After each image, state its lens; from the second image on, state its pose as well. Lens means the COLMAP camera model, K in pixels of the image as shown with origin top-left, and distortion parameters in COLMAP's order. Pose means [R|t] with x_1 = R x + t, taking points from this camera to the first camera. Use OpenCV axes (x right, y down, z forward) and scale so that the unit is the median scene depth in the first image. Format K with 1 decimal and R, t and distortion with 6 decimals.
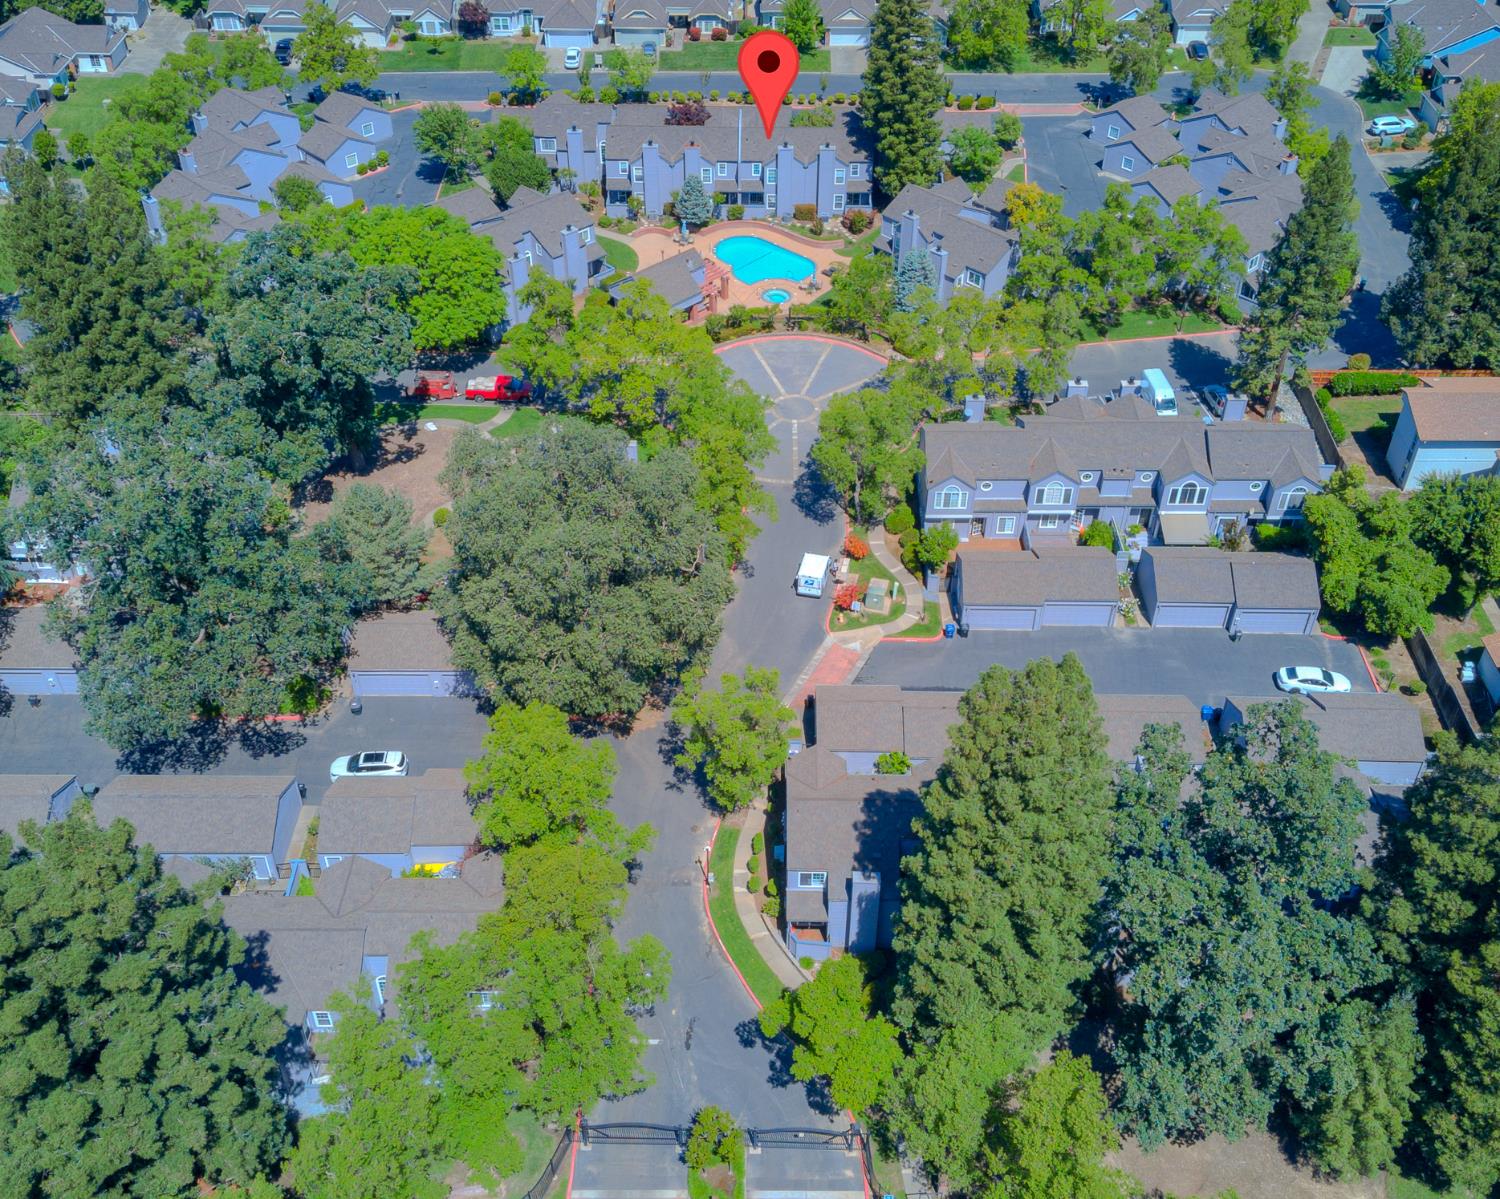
lens RADIAL K [[1731.7, 0, 756.6], [0, 1731.7, 693.9], [0, 0, 1]] dist [0.252079, -0.525343]
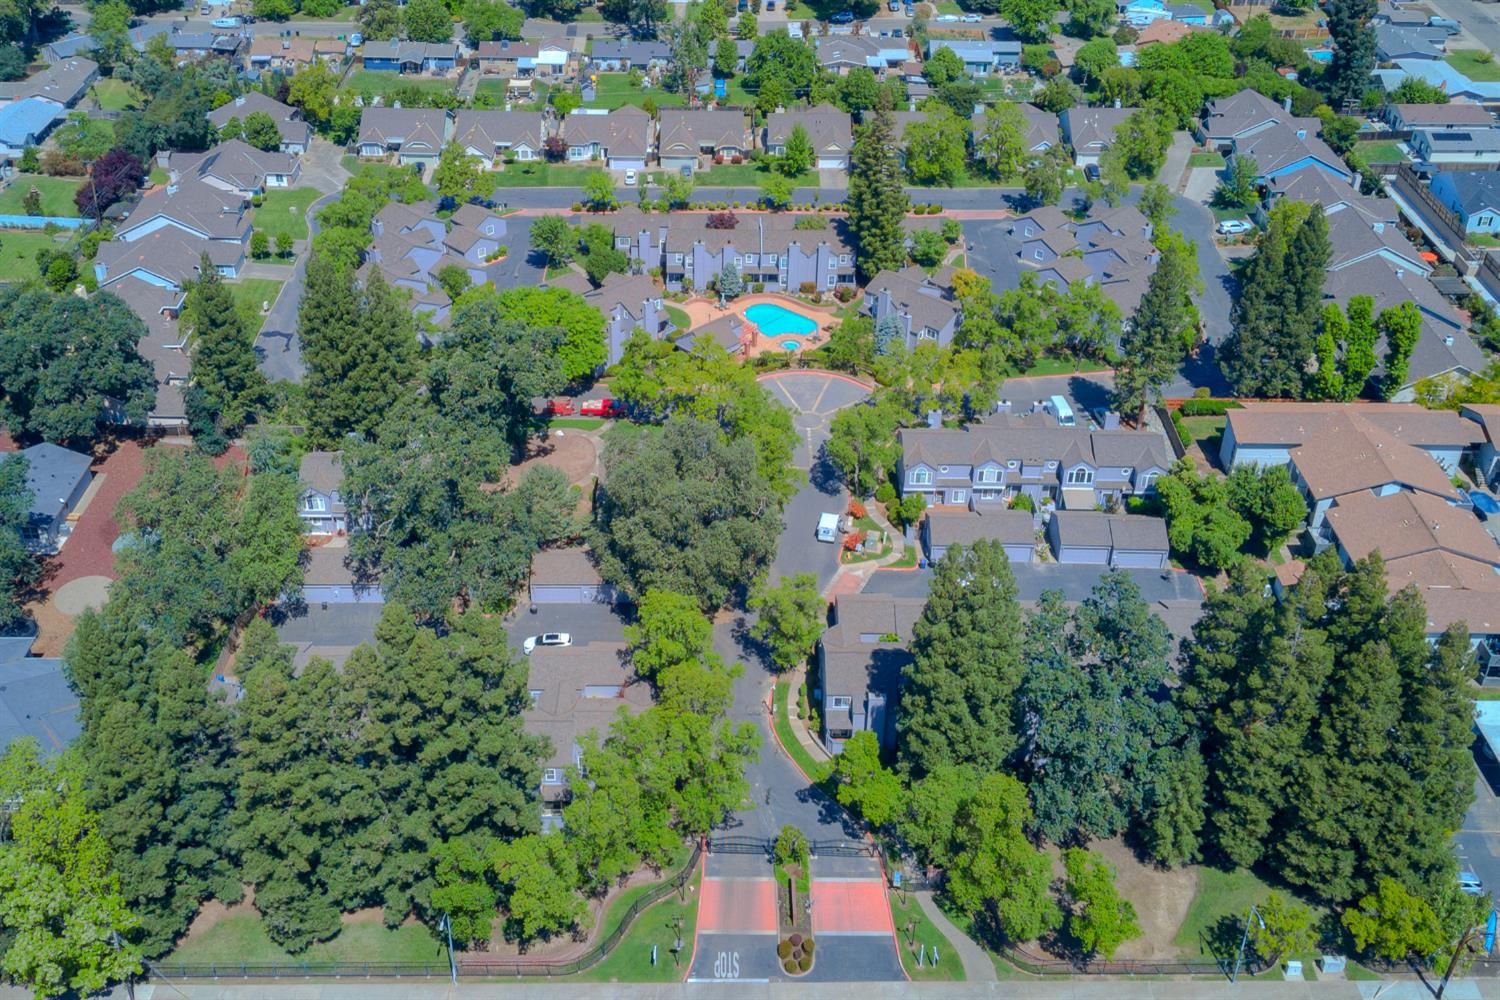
lens RADIAL K [[1860.7, 0, 721.5], [0, 1860.7, 469.9], [0, 0, 1]] dist [0.288352, -0.810996]
pose [[0.999880, 0.000671, 0.015477, -0.066714], [0.001763, 0.987643, -0.156709, 0.105315], [-0.015391, 0.156717, 0.987524, -0.457456]]
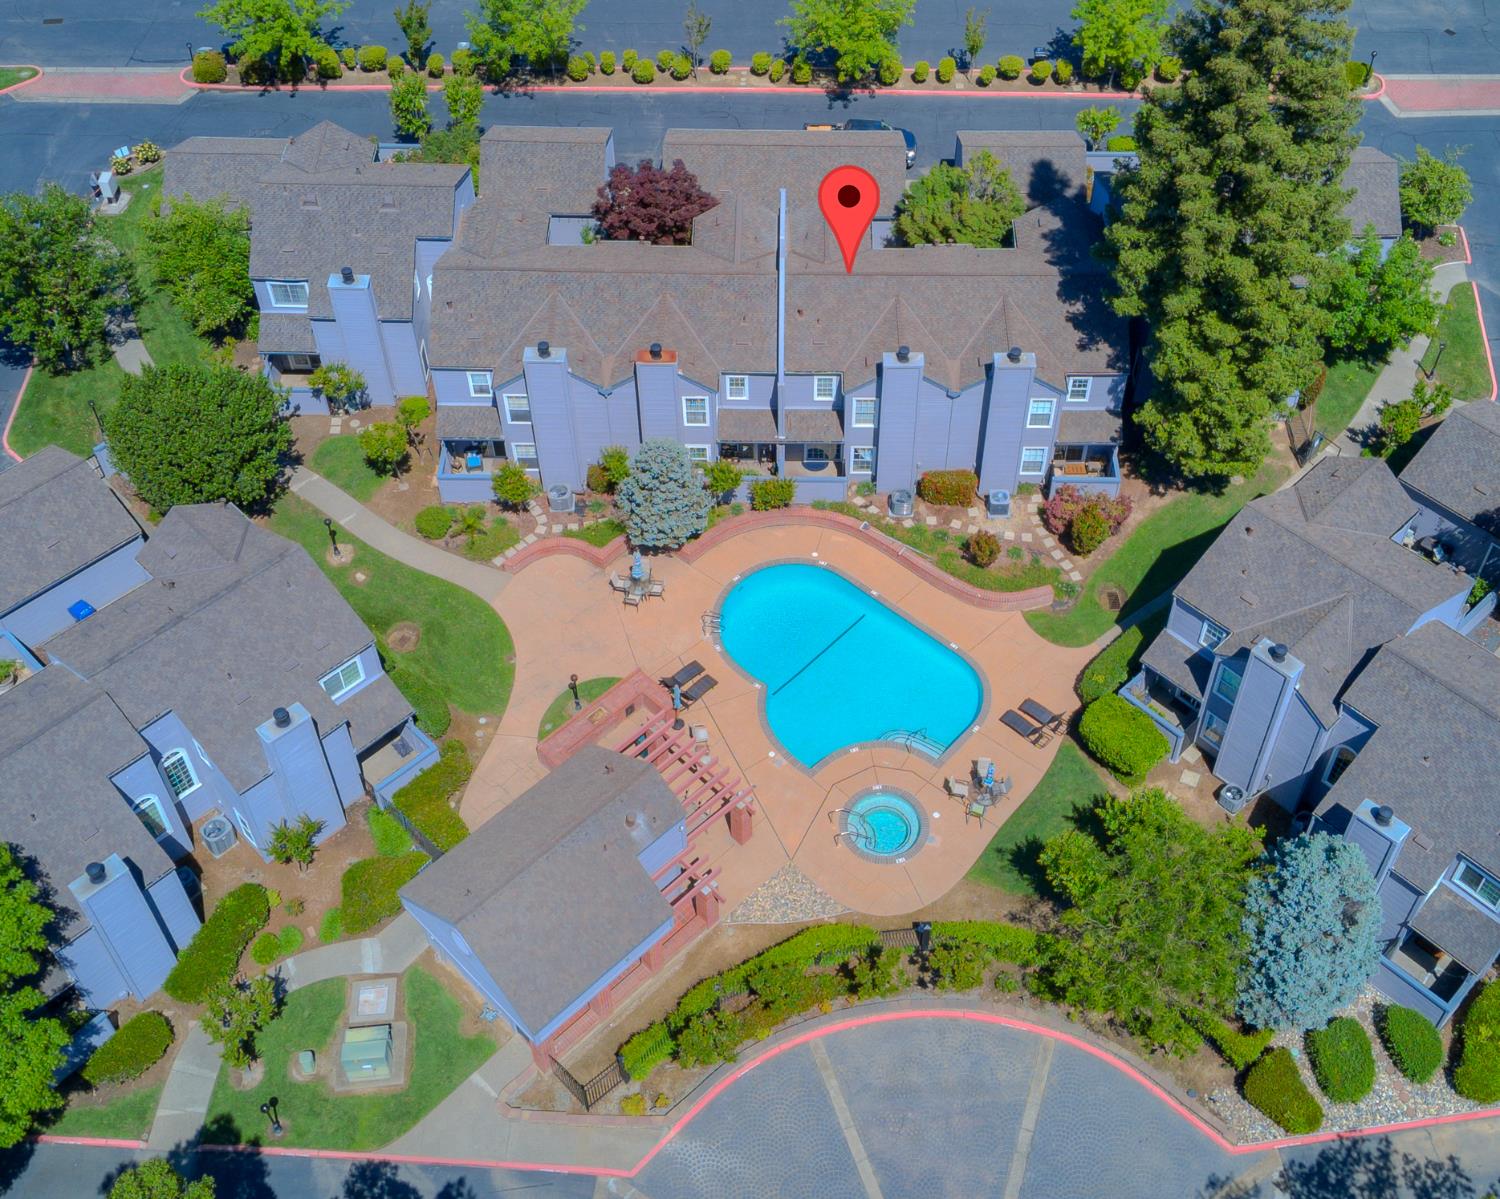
lens RADIAL K [[1692.9, 0, 799.3], [0, 1692.9, 529.9], [0, 0, 1]] dist [0.303356, -0.673225]
pose [[0.999973, -0.000394, 0.007377, -0.008810], [-0.000880, 0.985117, 0.171885, -0.344793], [-0.007335, -0.171887, 0.985089, 0.650654]]
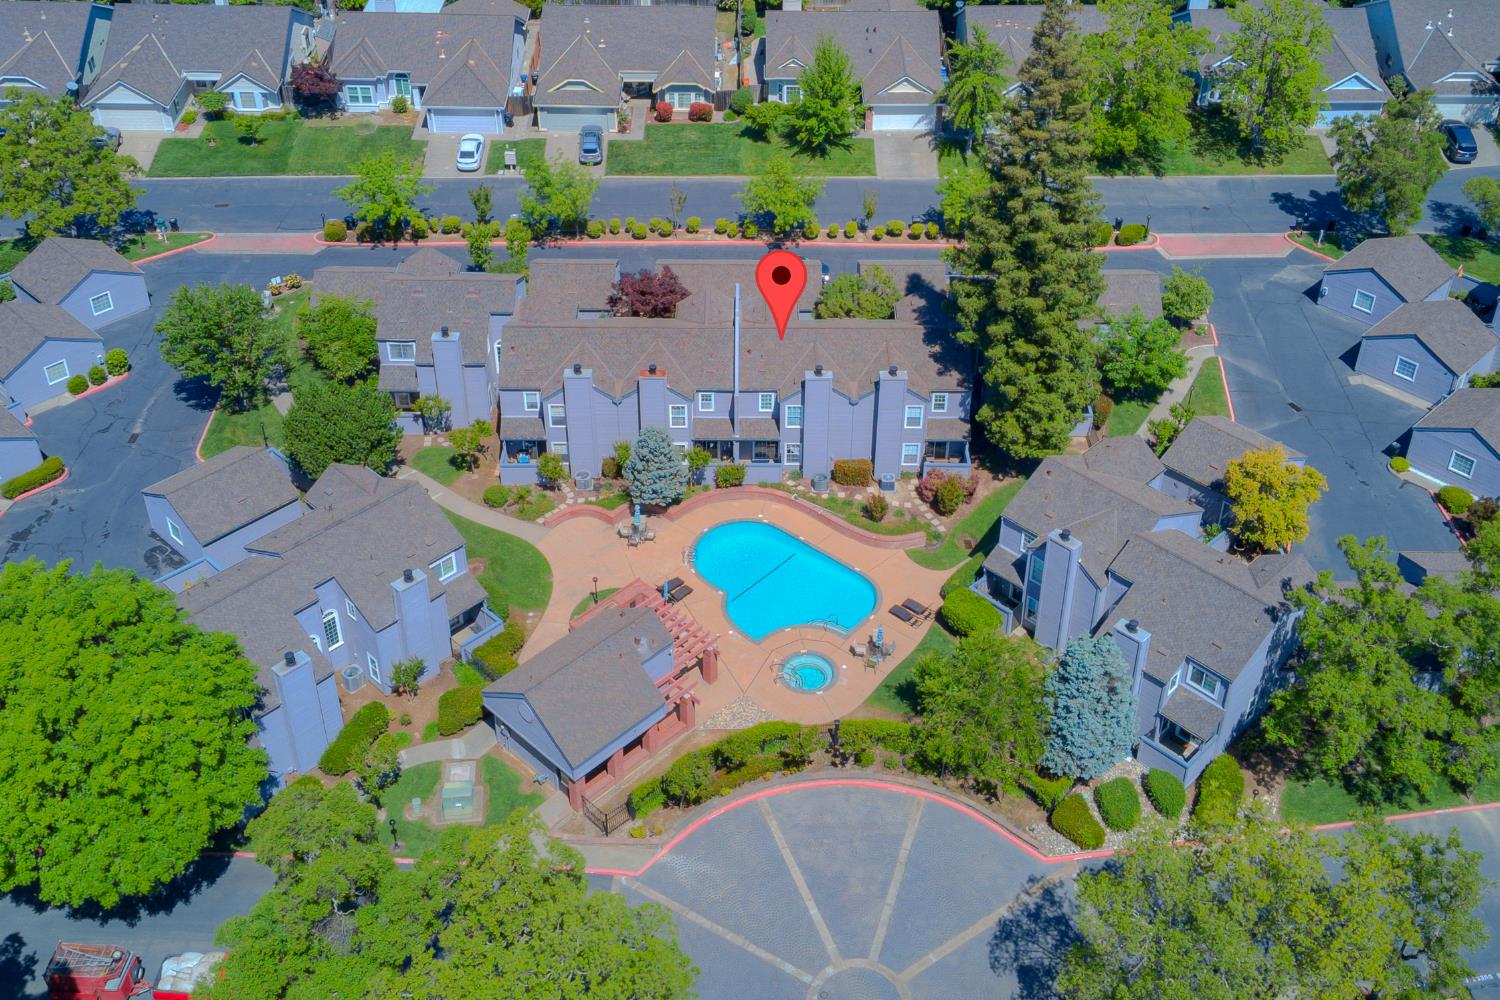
lens RADIAL K [[1618.3, 0, 751.3], [0, 1618.3, 457.6], [0, 0, 1]] dist [0.345571, -0.935608]
pose [[0.999964, -0.003051, 0.007857, -0.009468], [0.003397, 0.999009, -0.044376, -0.266929], [-0.007713, 0.044401, 0.998984, 0.496882]]
